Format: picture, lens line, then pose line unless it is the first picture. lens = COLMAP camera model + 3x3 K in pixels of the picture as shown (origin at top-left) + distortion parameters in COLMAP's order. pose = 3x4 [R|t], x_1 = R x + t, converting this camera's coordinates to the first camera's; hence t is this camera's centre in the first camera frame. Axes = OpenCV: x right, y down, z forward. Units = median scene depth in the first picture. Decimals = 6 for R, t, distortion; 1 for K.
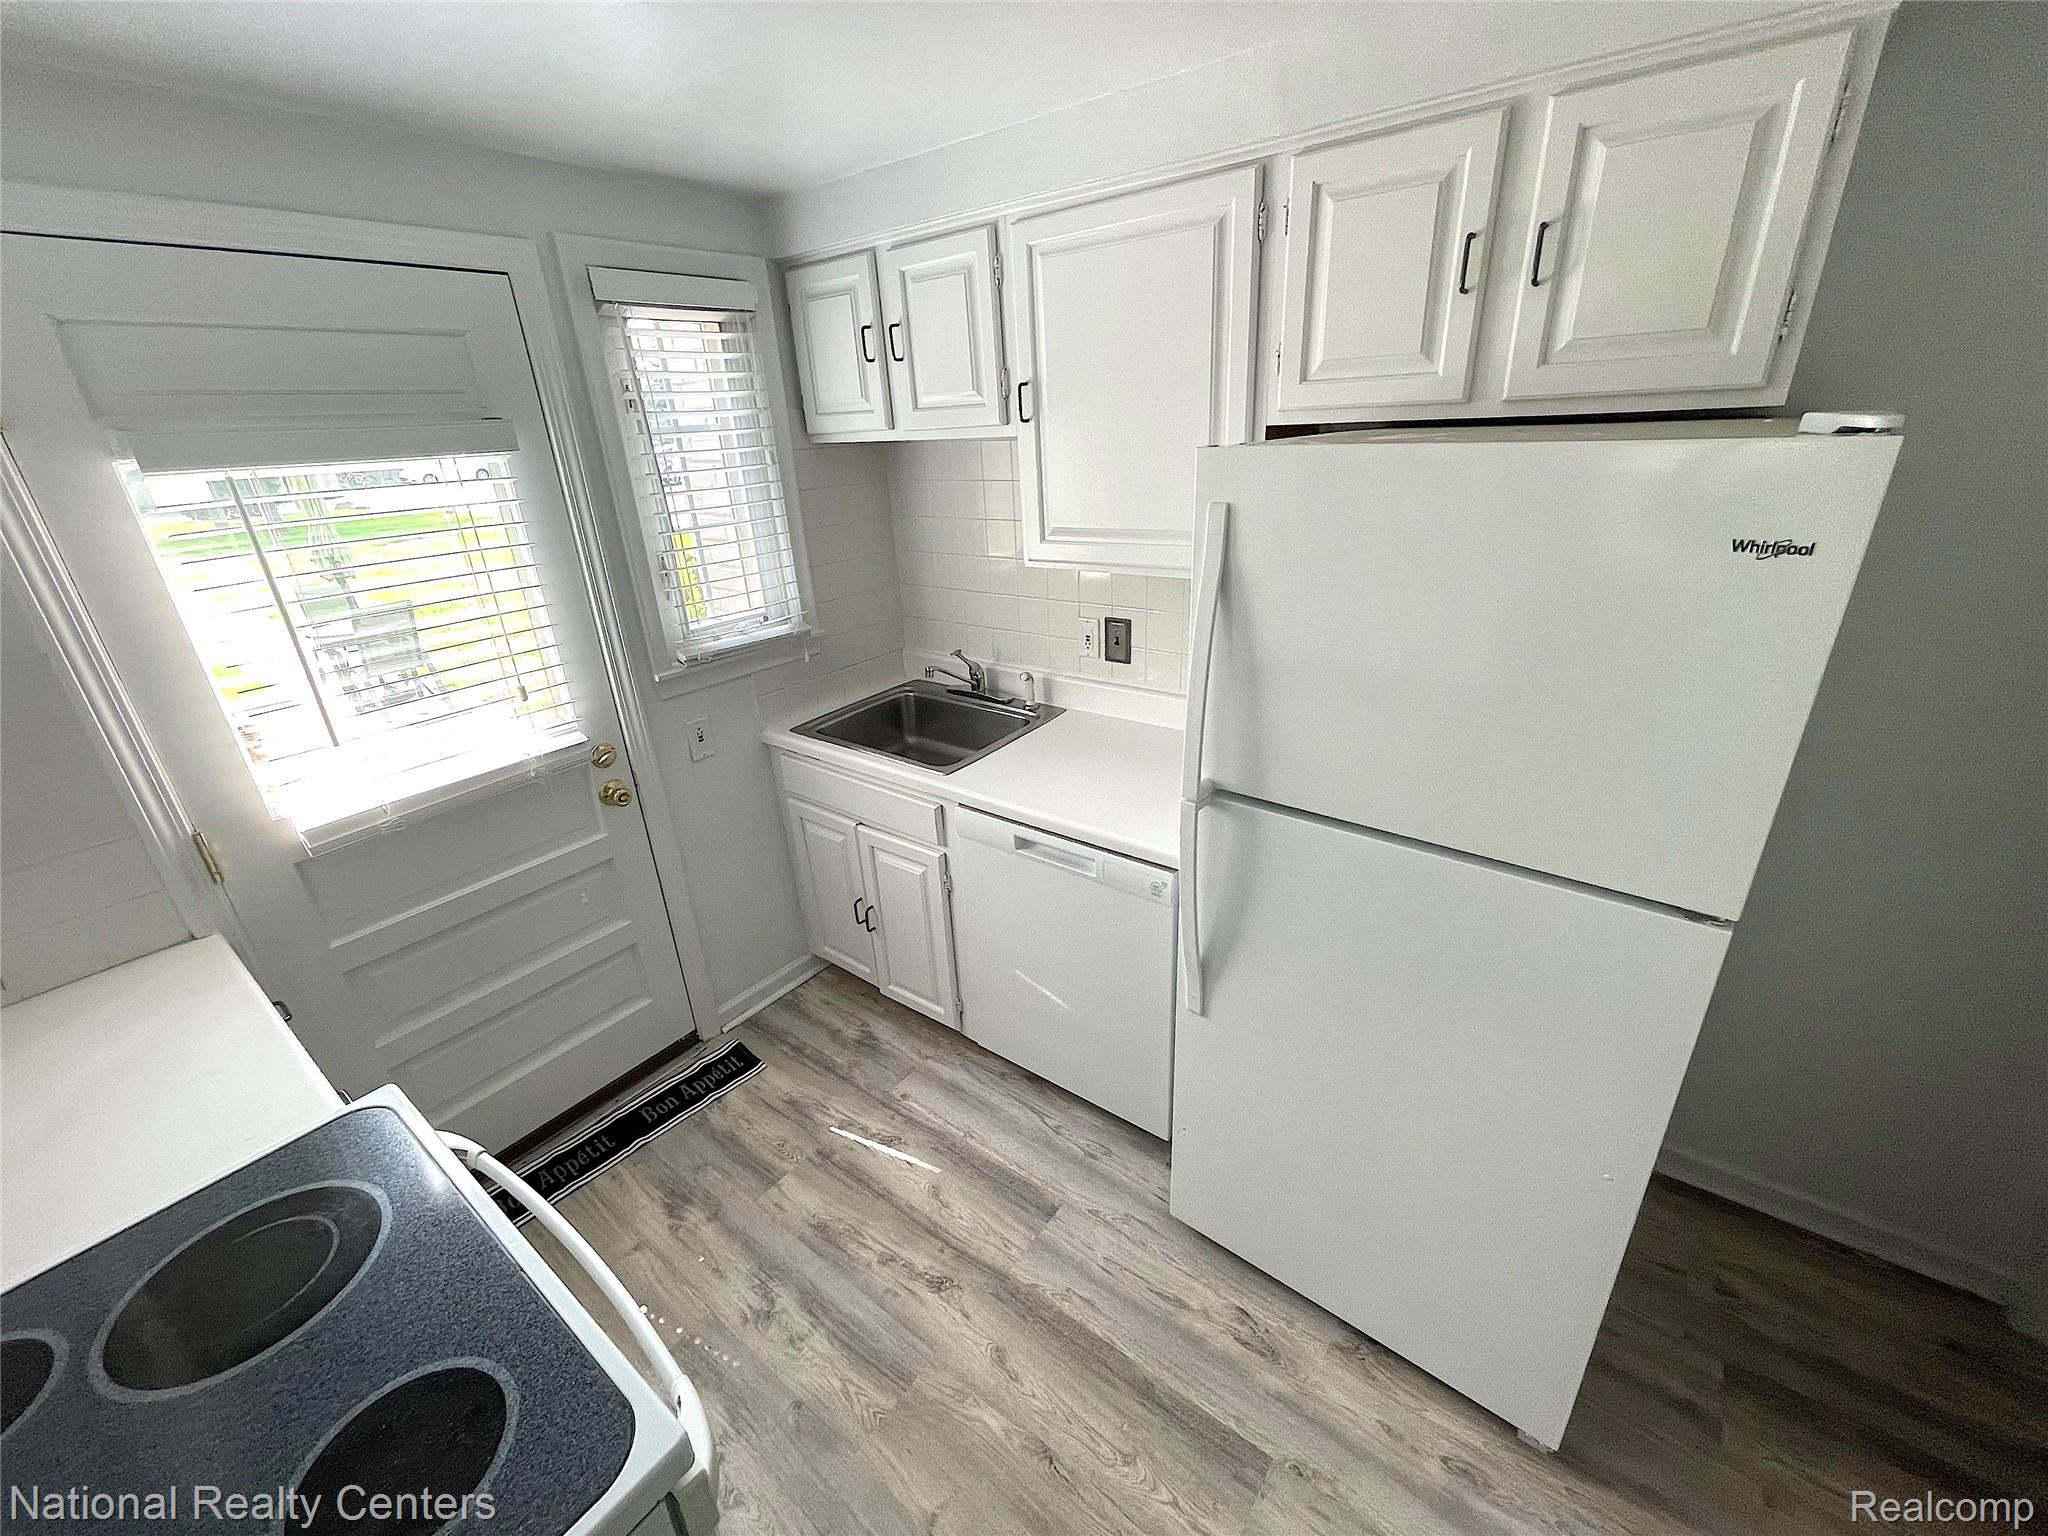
lens RADIAL K [[830.3, 0, 1023.5], [0, 830.3, 766.0], [0, 0, 1]] dist [-0.000428, 0.000476]
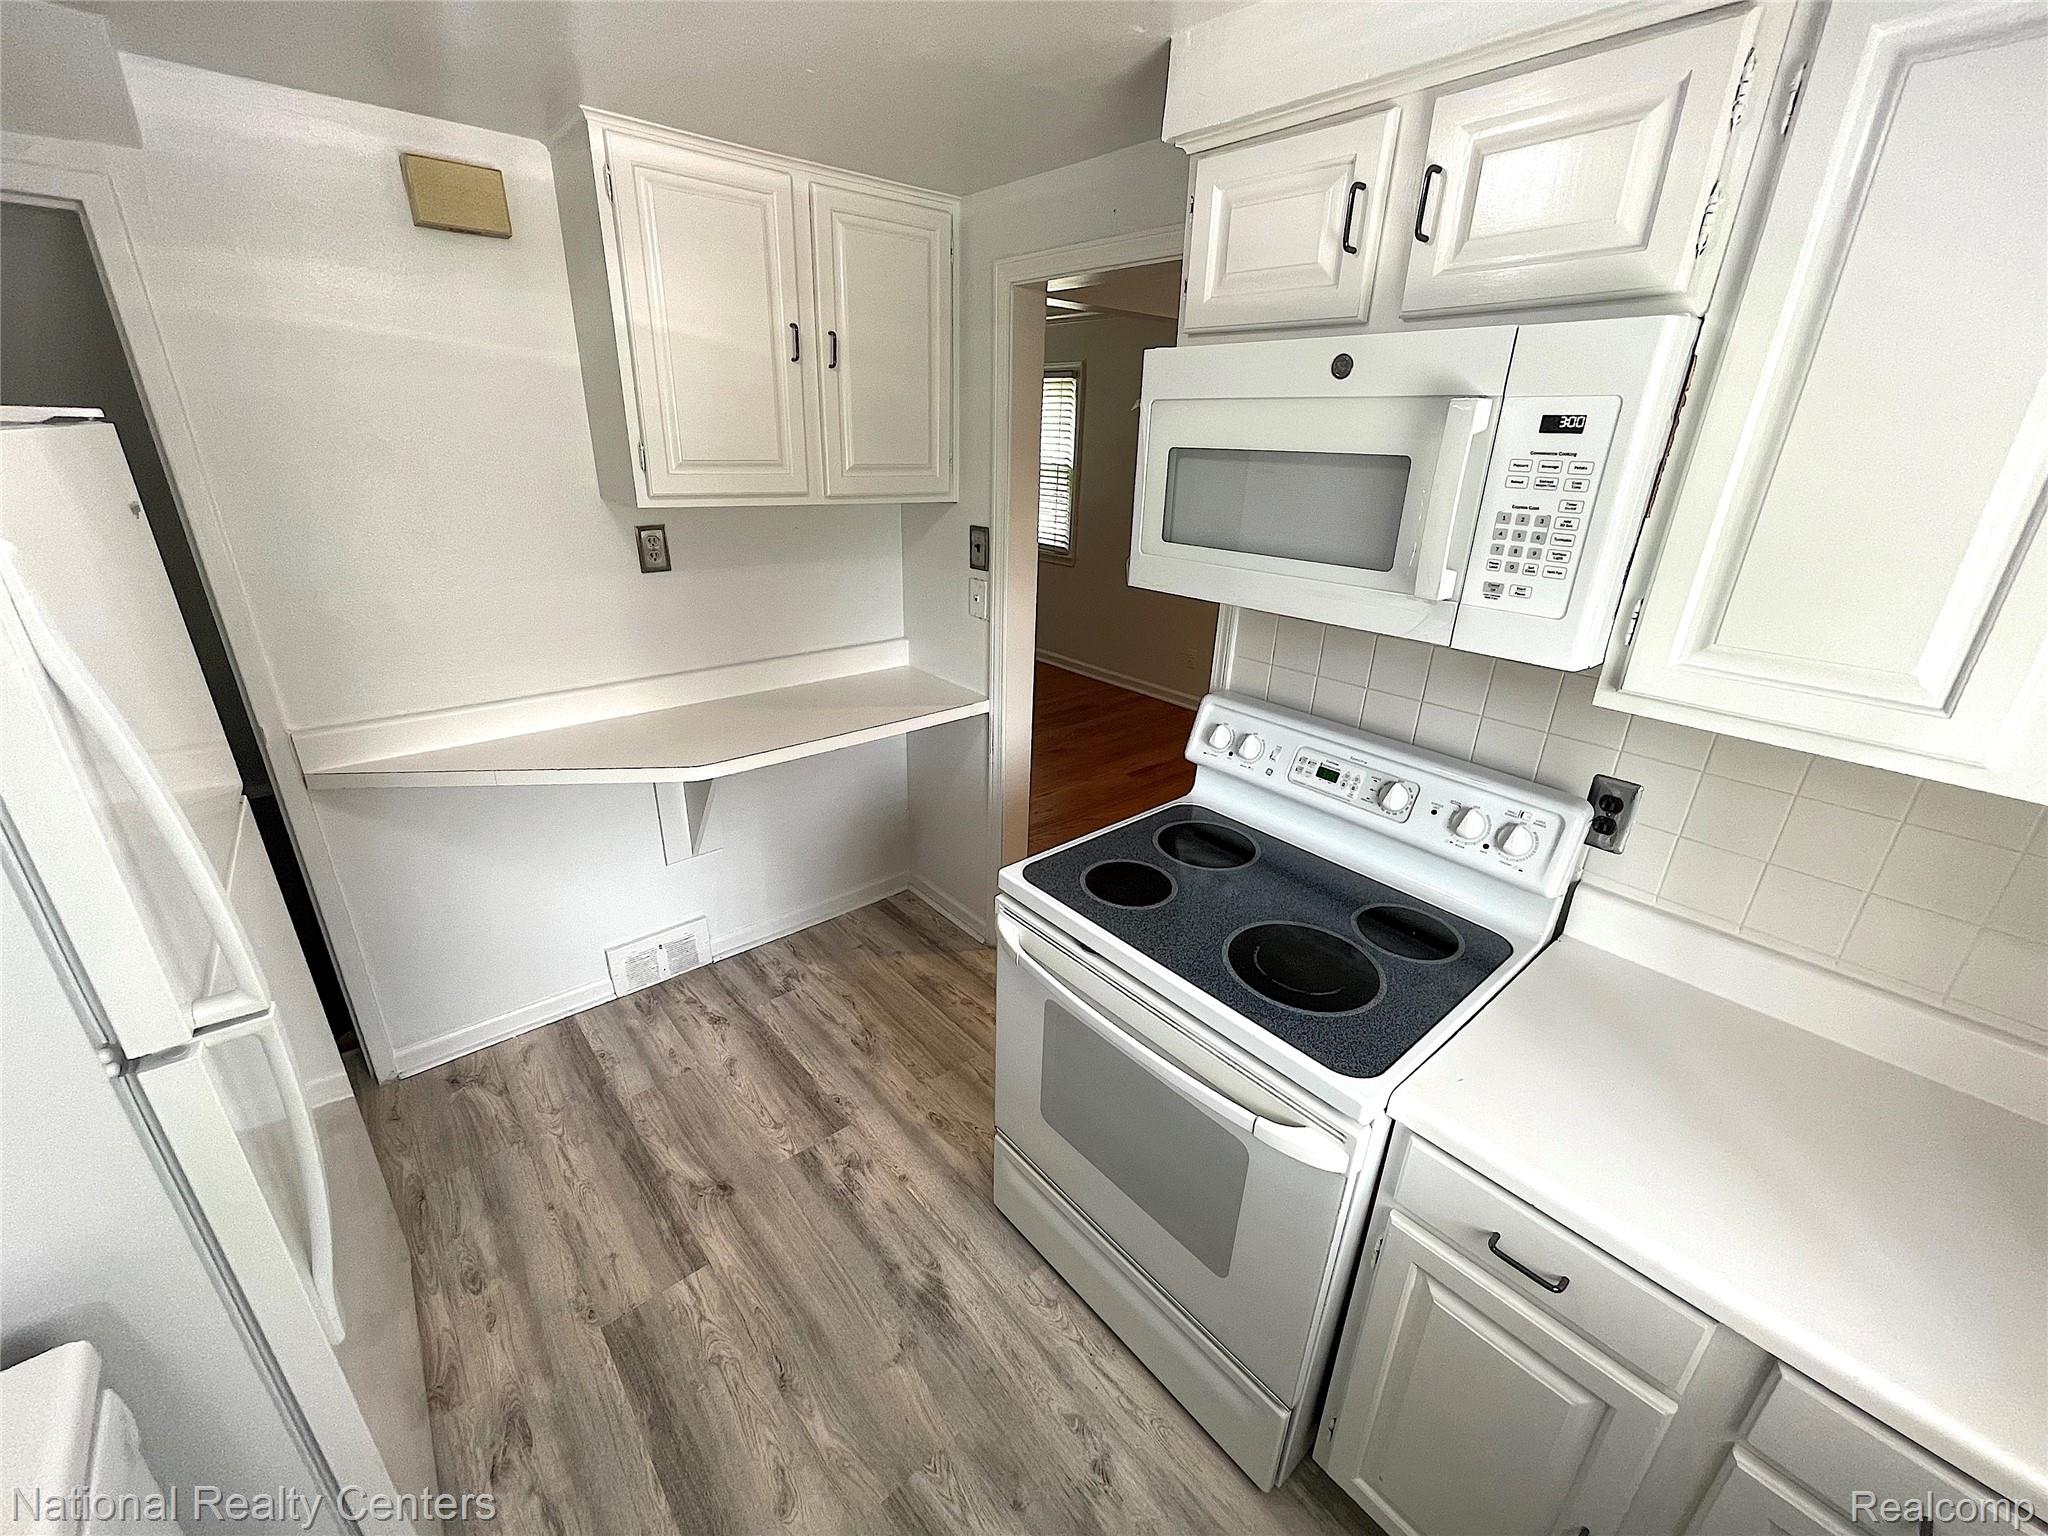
lens RADIAL K [[830.3, 0, 1023.8], [0, 830.3, 764.1], [0, 0, 1]] dist [-0.000428, 0.000476]
pose [[-0.978620, -0.053231, 0.198669, -0.421616], [0.101631, 0.714615, 0.692096, -0.413612], [-0.178813, 0.697490, -0.693926, 1.085669]]
